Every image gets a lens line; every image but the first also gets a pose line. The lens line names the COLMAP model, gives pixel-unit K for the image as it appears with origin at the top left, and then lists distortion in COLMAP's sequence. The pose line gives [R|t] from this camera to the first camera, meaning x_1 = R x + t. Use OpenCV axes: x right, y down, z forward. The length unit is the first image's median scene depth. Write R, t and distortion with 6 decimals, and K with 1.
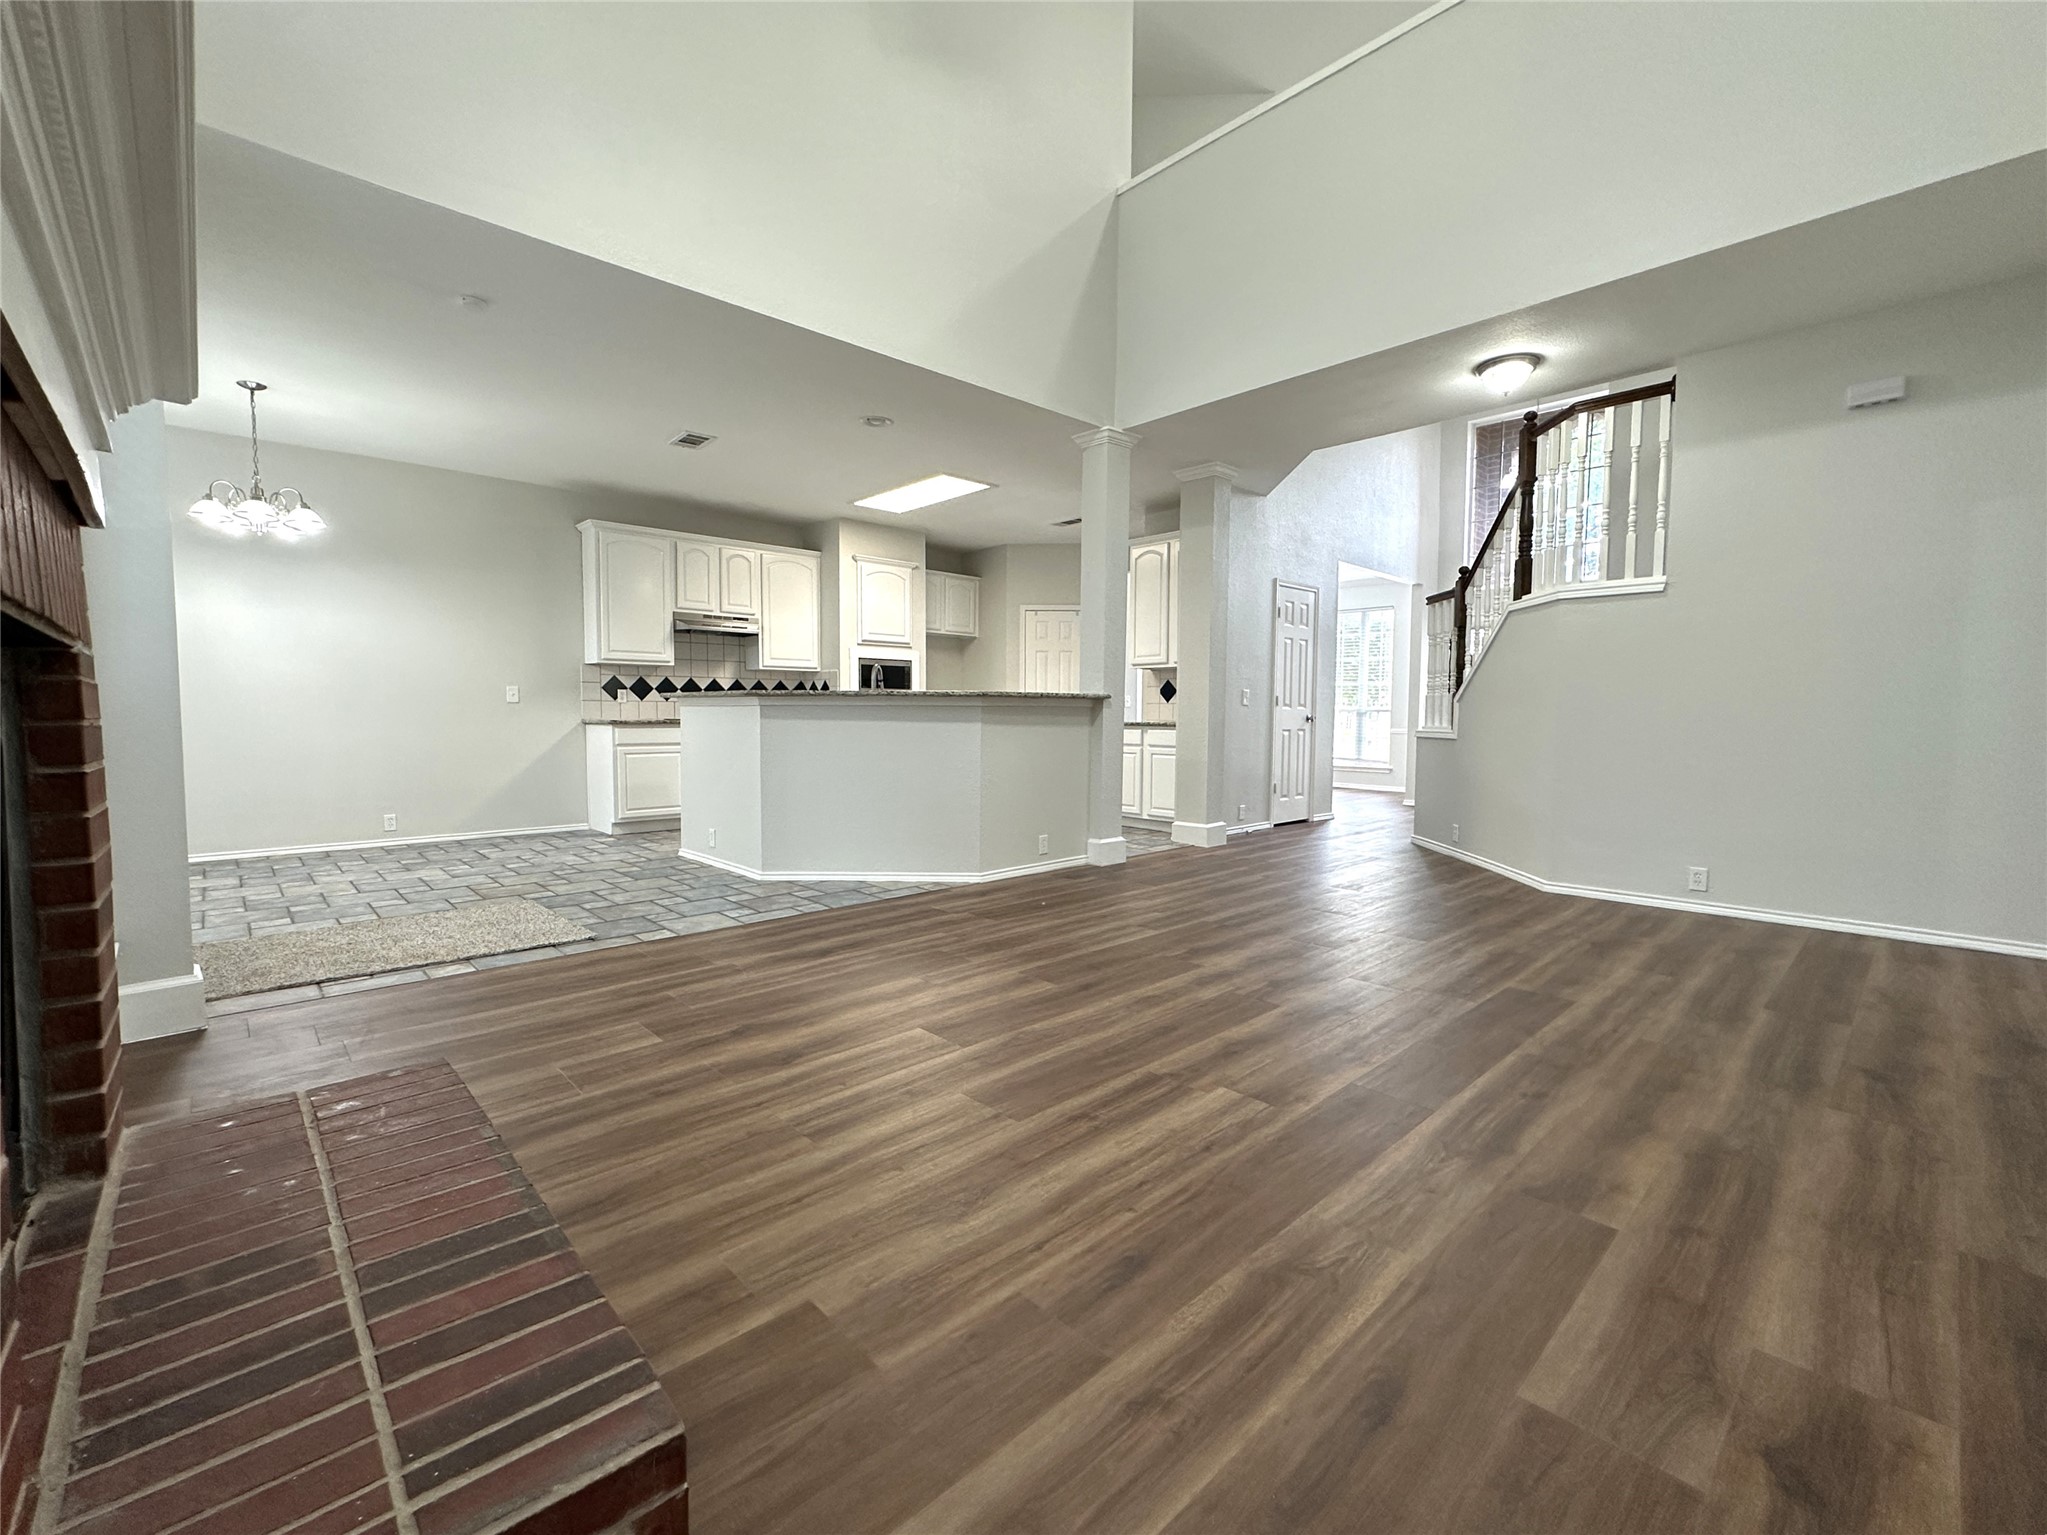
lens RADIAL K [[872.9, 0, 1023.5], [0, 872.9, 767.5], [0, 0, 1]] dist [0.000423, 0.000066]
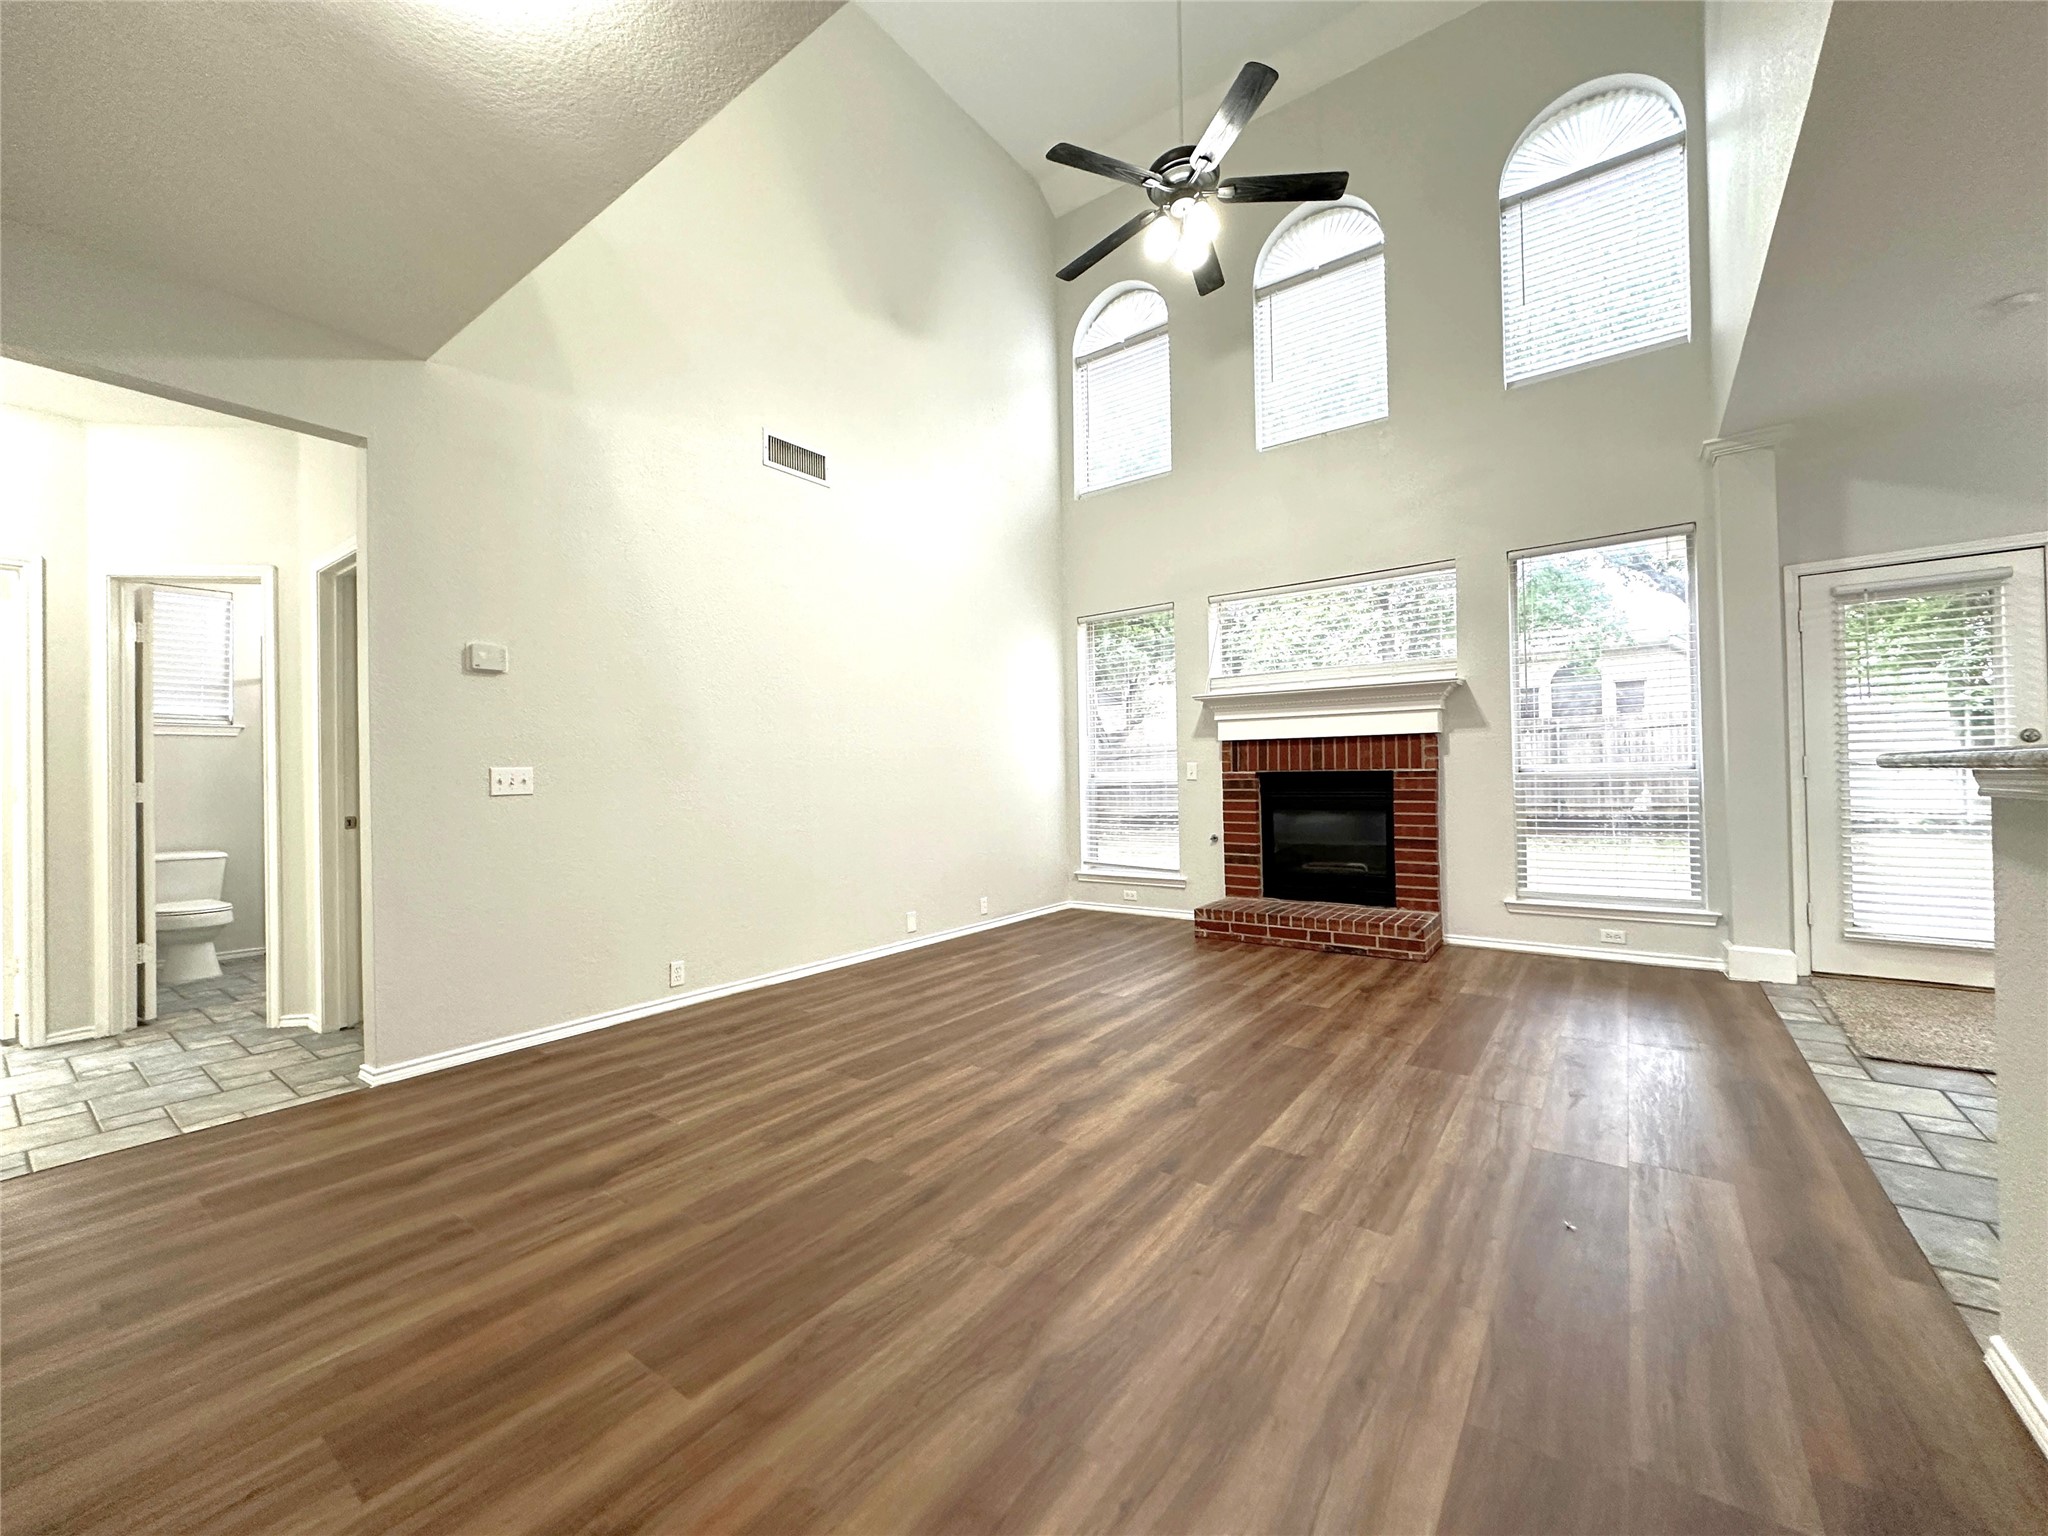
lens RADIAL K [[818.7, 0, 1024.0], [0, 818.7, 768.0], [0, 0, 1]] dist [0.000223, 0.000089]
pose [[-0.983802, 0.011769, -0.178870, 0.234702], [0.003273, 0.998855, 0.047719, -0.064518], [0.179227, 0.046361, -0.982715, 0.838155]]
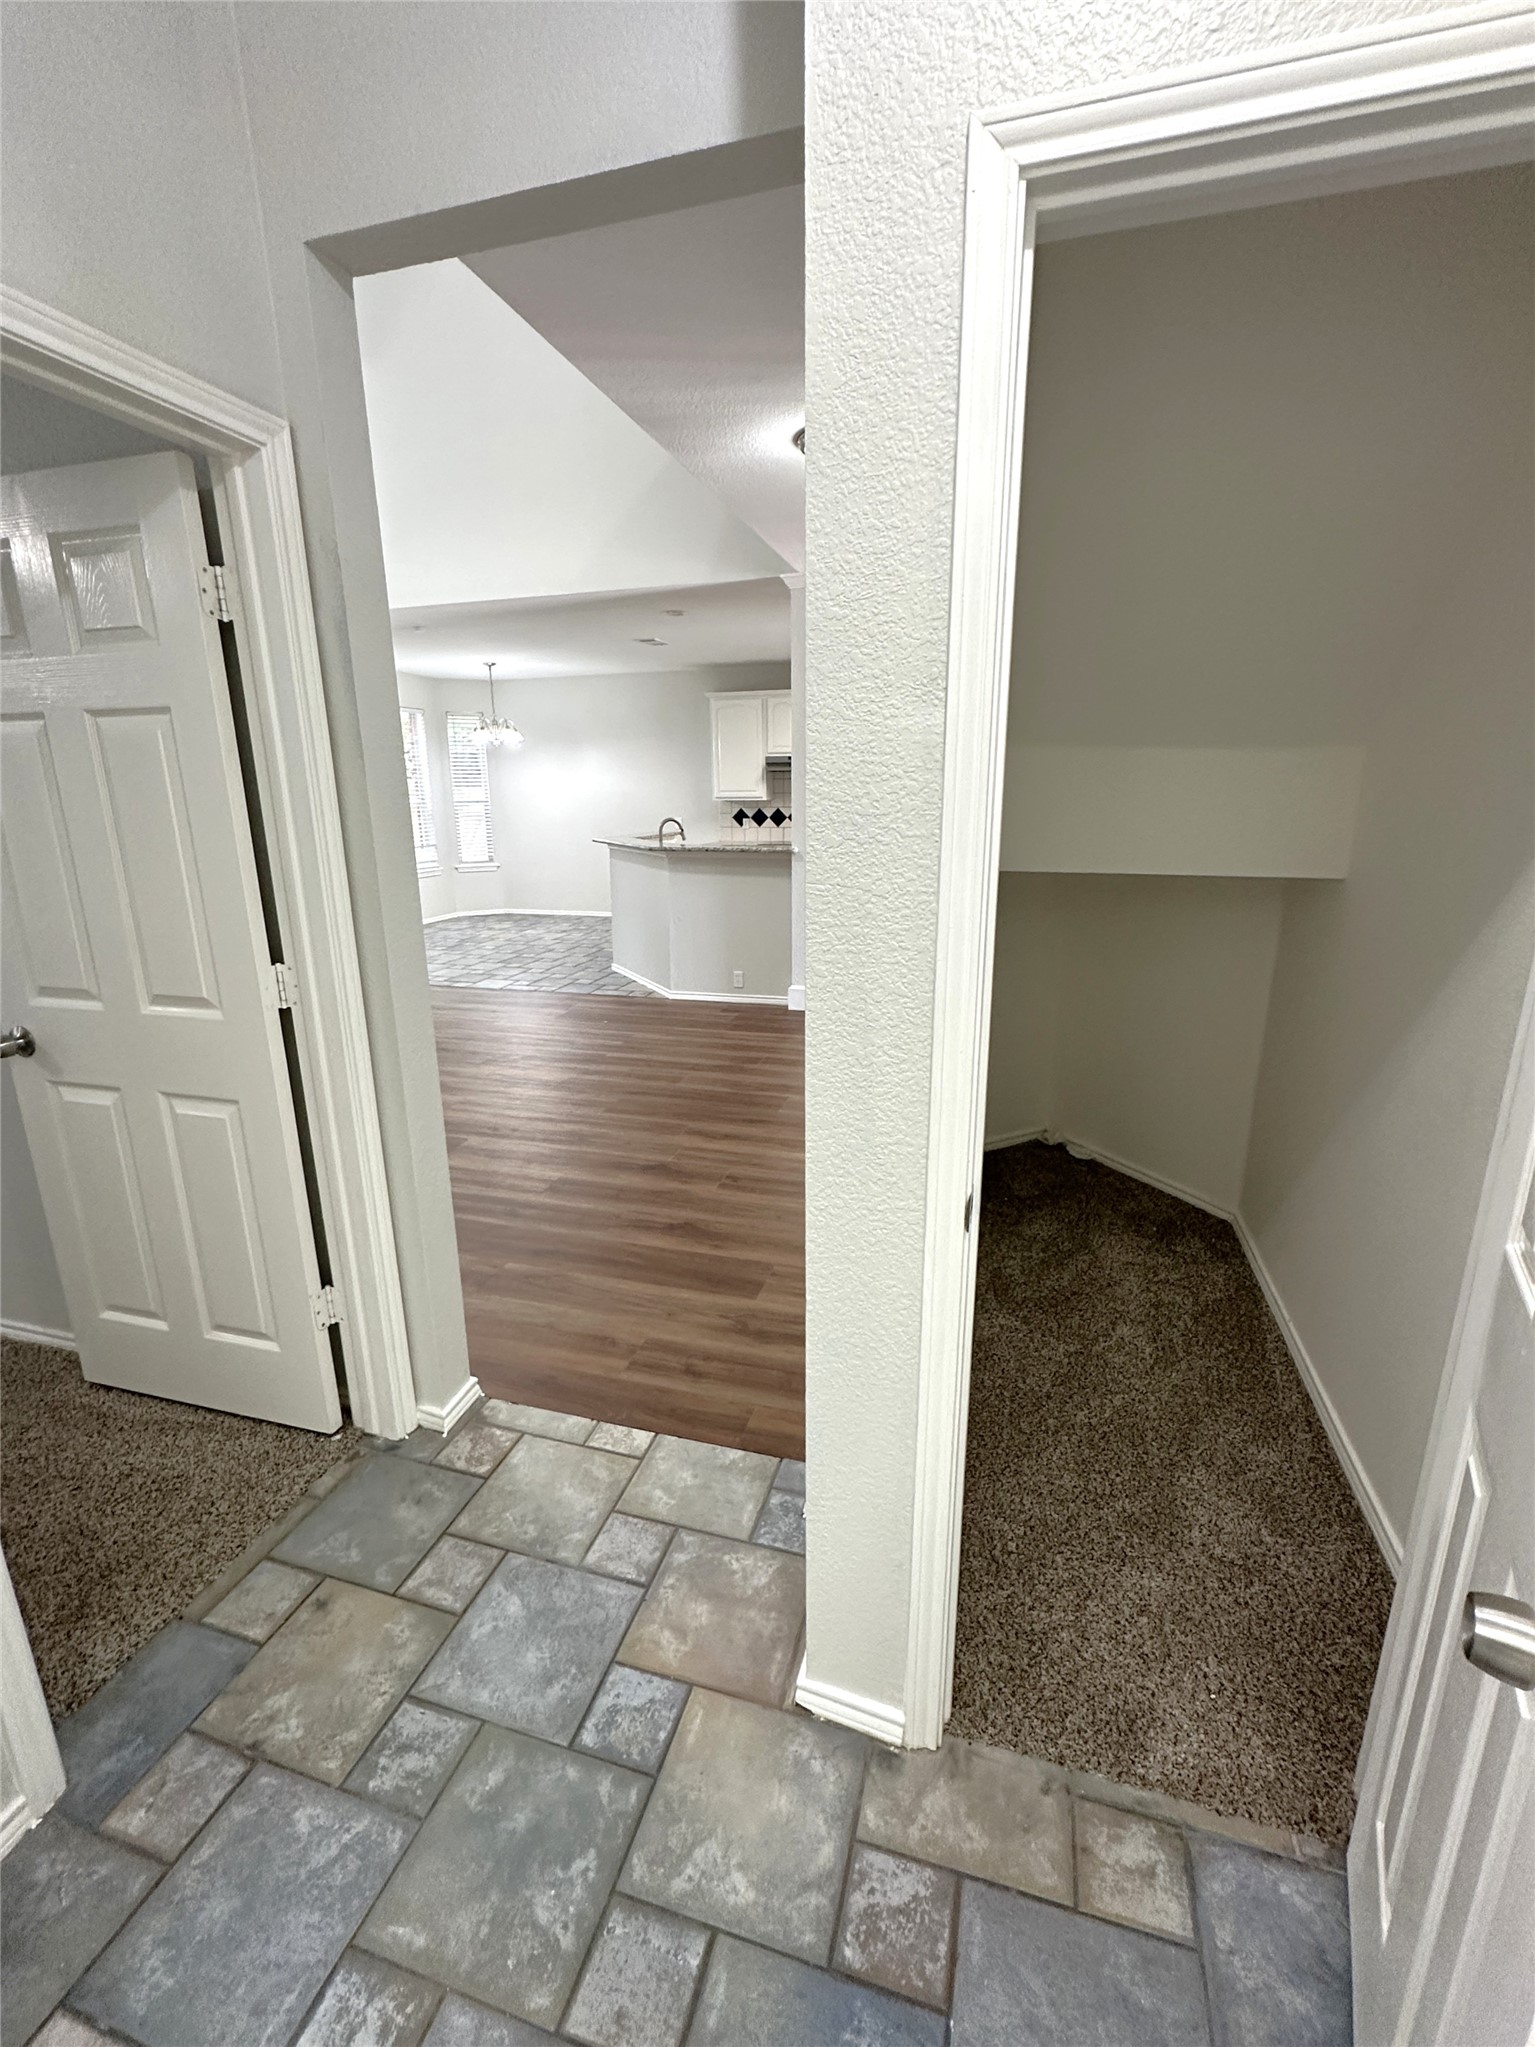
lens RADIAL K [[872.9, 0, 767.5], [0, 872.9, 1023.5], [0, 0, 1]] dist [0.000423, 0.000066]
pose [[0.503259, 0.213280, -0.837402, 0.749326], [-0.043988, 0.974130, 0.221668, -0.081855], [0.863015, -0.074721, 0.499621, 0.338766]]
